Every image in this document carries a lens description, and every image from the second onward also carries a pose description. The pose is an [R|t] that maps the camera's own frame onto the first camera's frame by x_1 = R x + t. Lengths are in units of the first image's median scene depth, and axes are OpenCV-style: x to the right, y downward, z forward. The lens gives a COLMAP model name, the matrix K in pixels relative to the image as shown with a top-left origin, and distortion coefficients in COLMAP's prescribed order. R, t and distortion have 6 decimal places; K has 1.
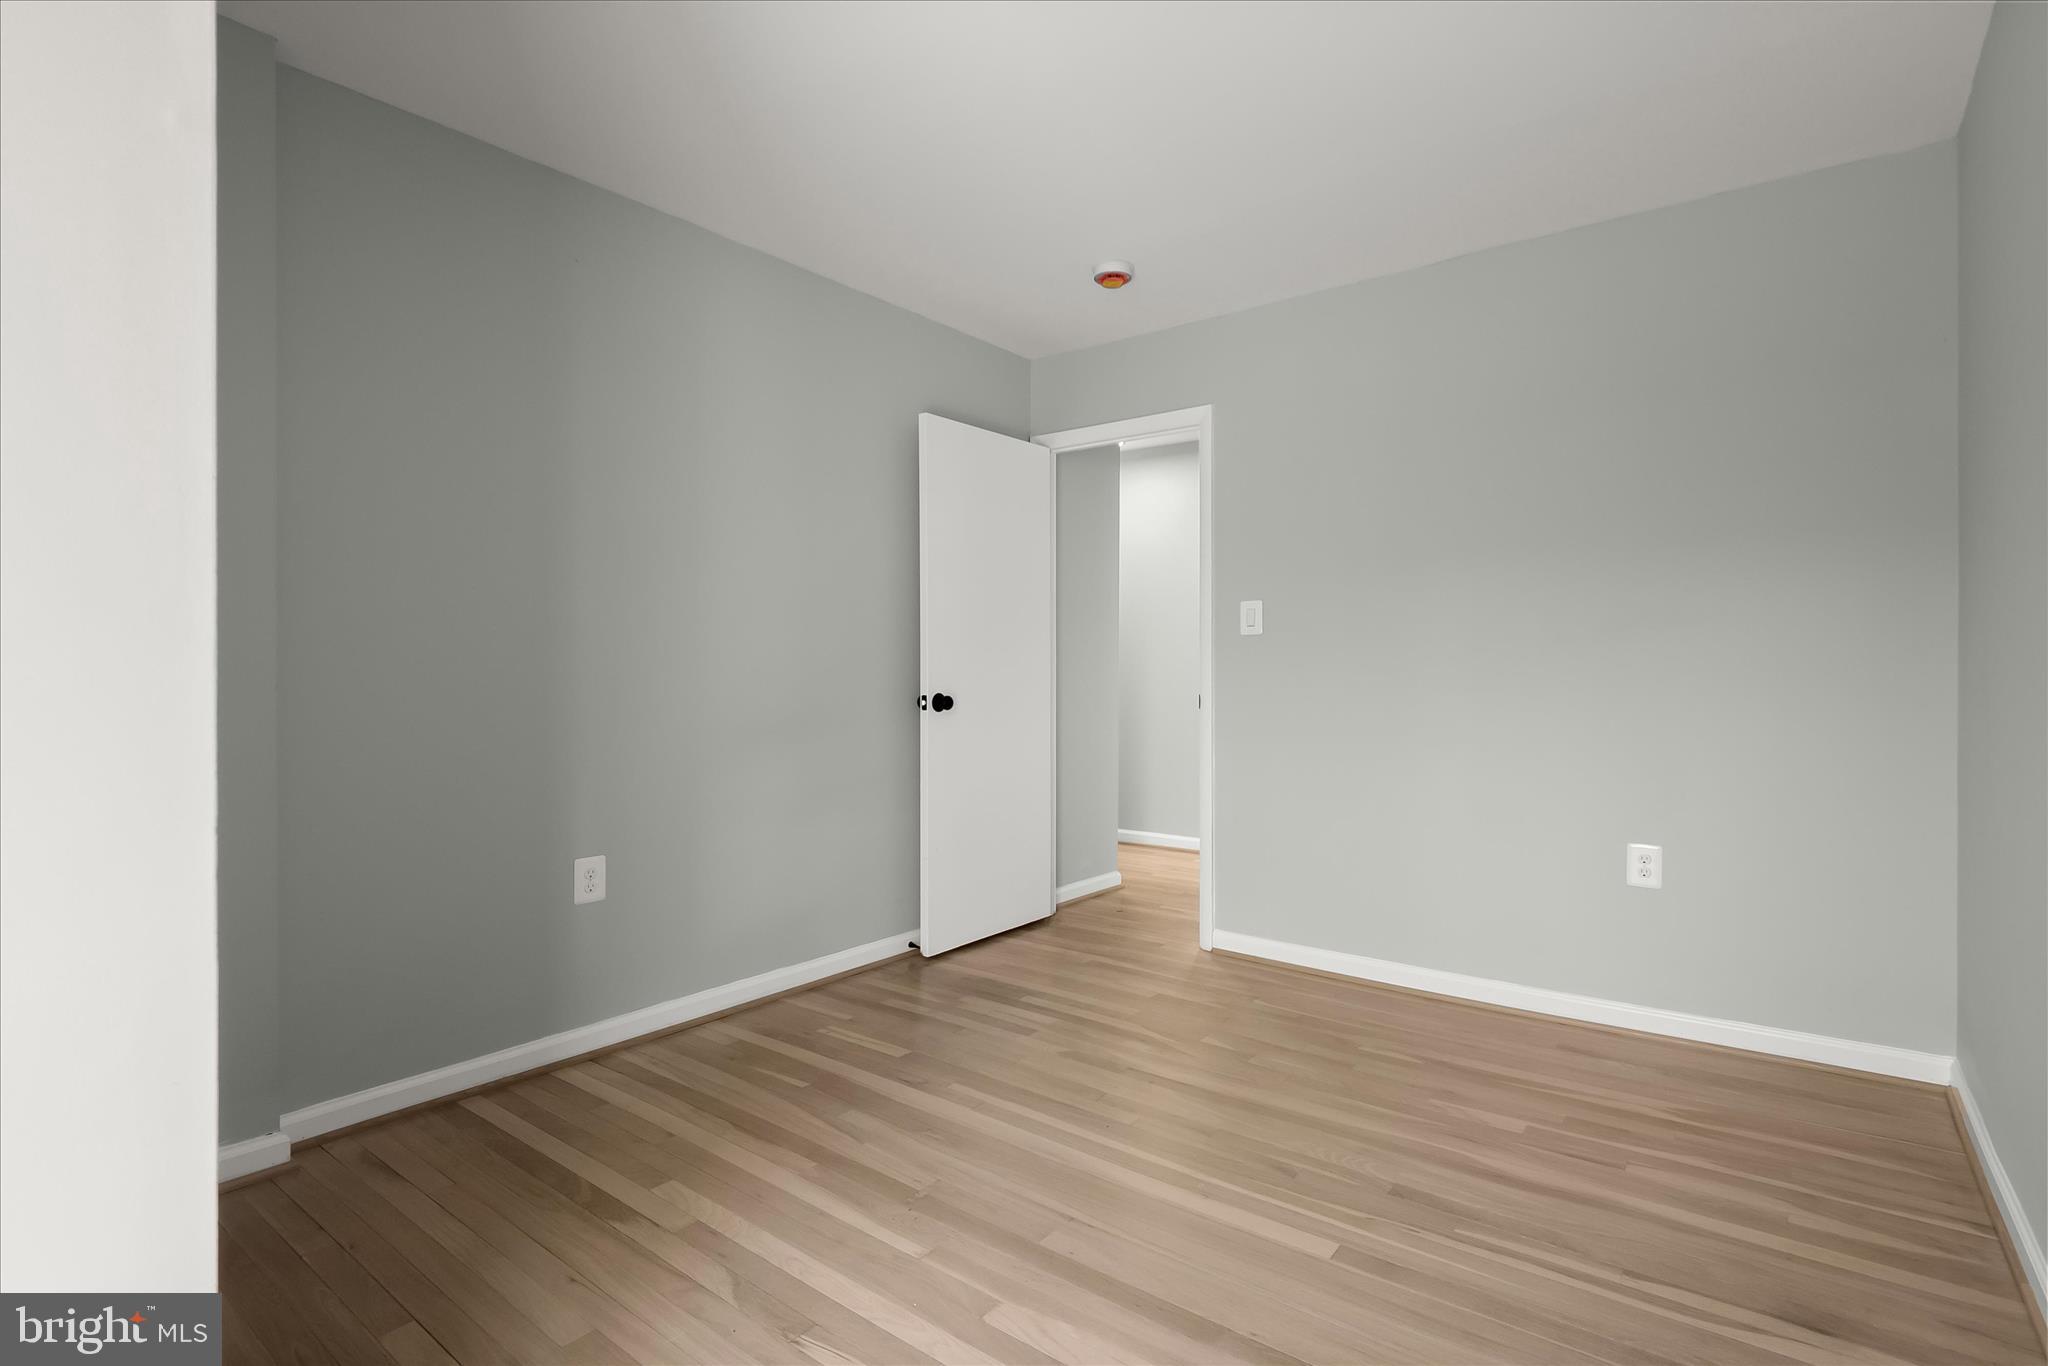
lens RADIAL K [[1005.5, 0, 994.3], [0, 1005.5, 678.5], [0, 0, 1]] dist [0.000089, -0.000044]
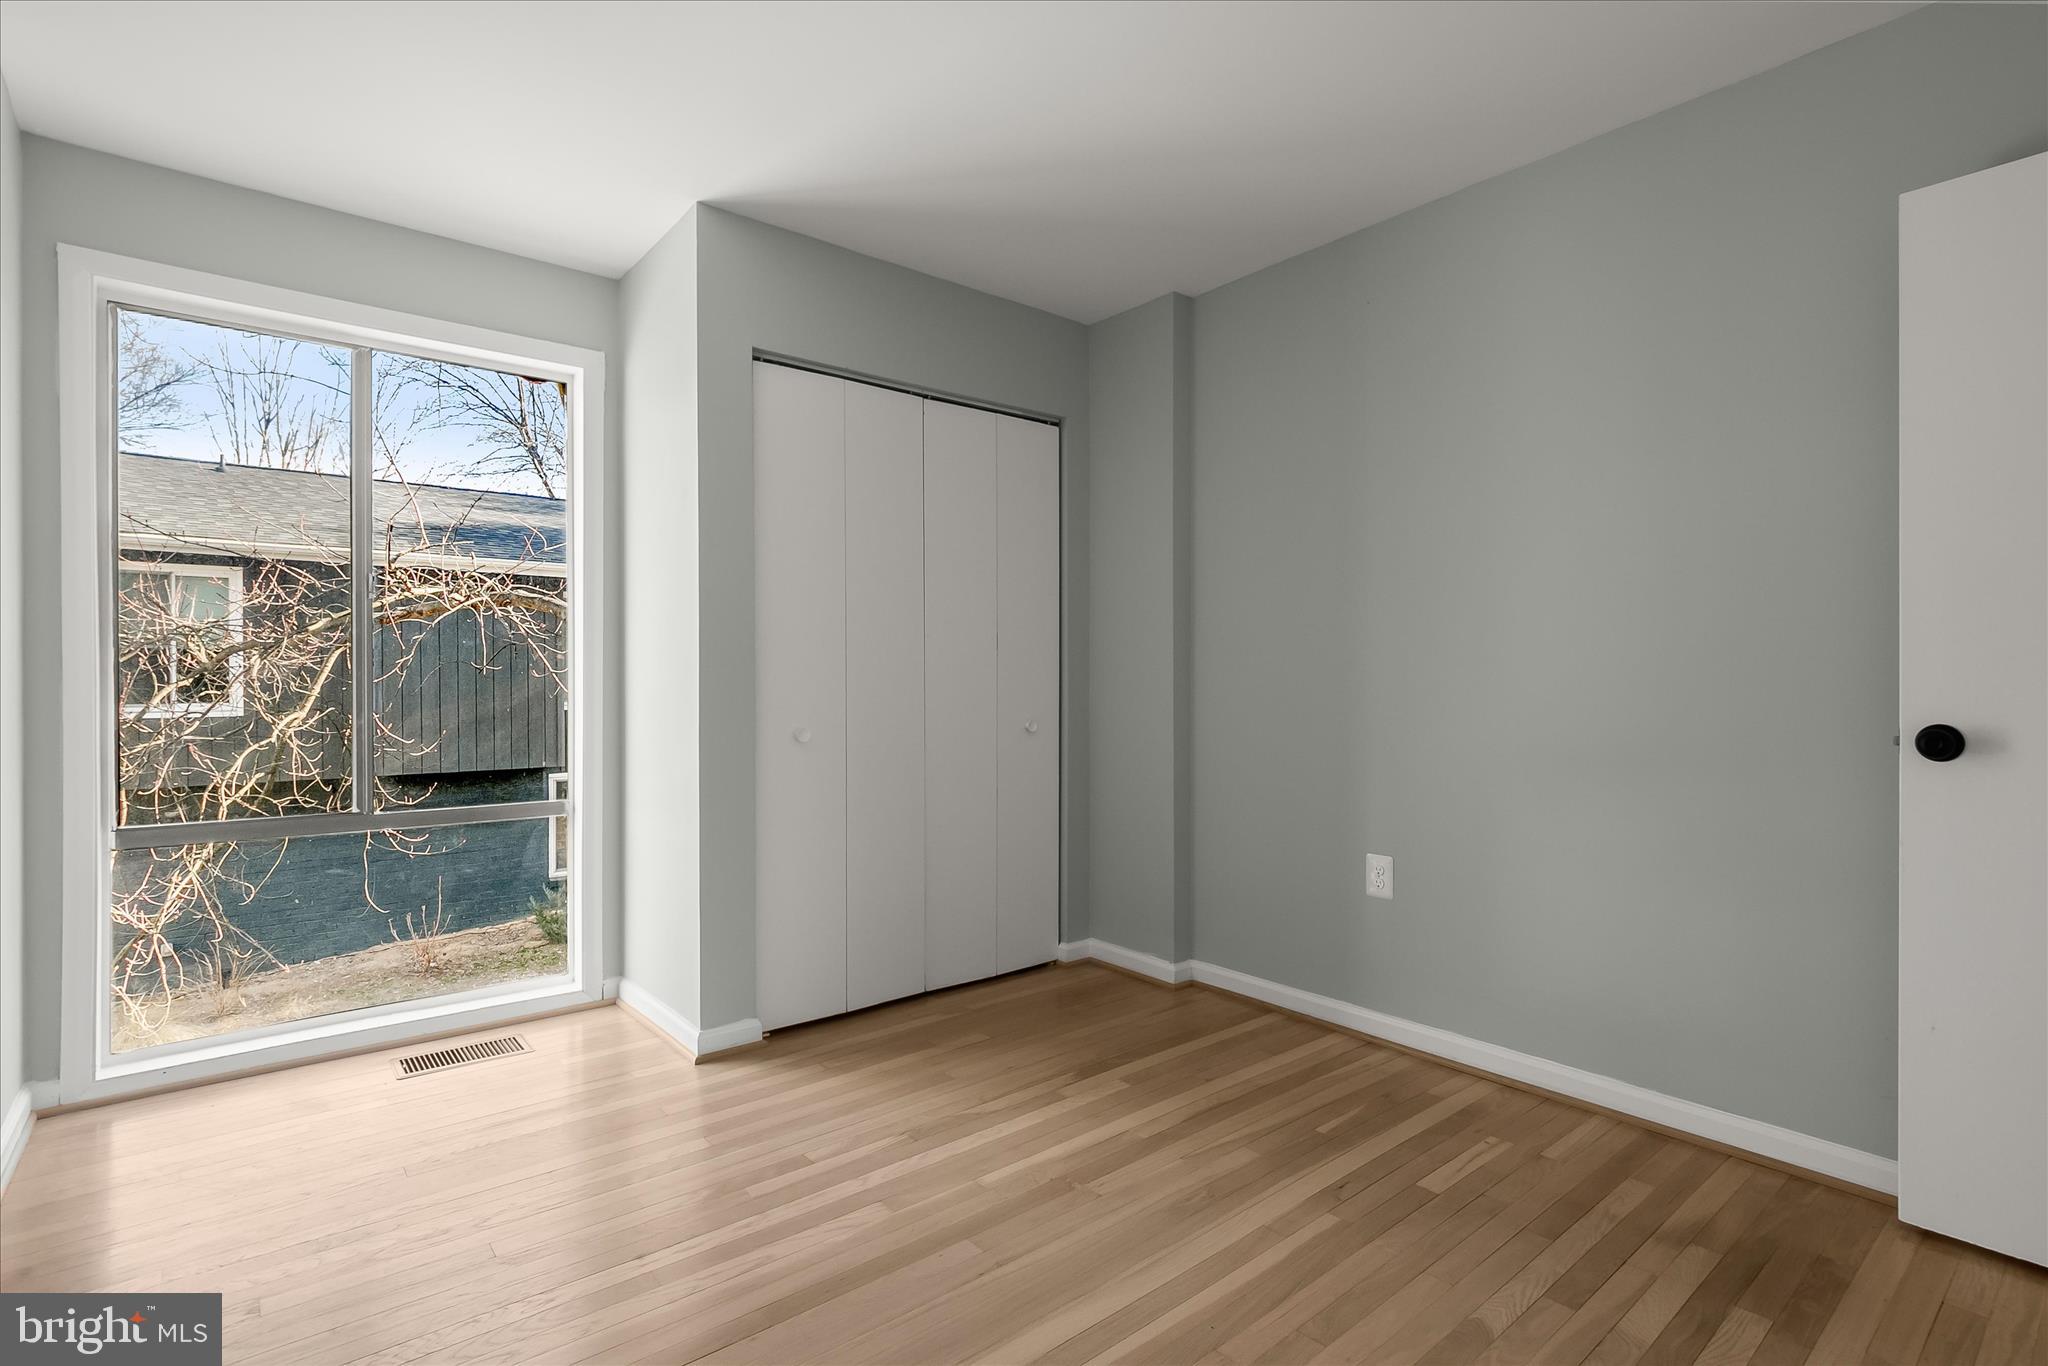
lens RADIAL K [[973.2, 0, 1064.6], [0, 973.2, 686.8], [0, 0, 1]] dist [0.000408, 0.000043]
pose [[-0.179674, 0.004810, -0.983715, 0.747051], [-0.003720, 0.999978, 0.005569, -0.007524], [0.983719, 0.004660, -0.179652, 0.948584]]
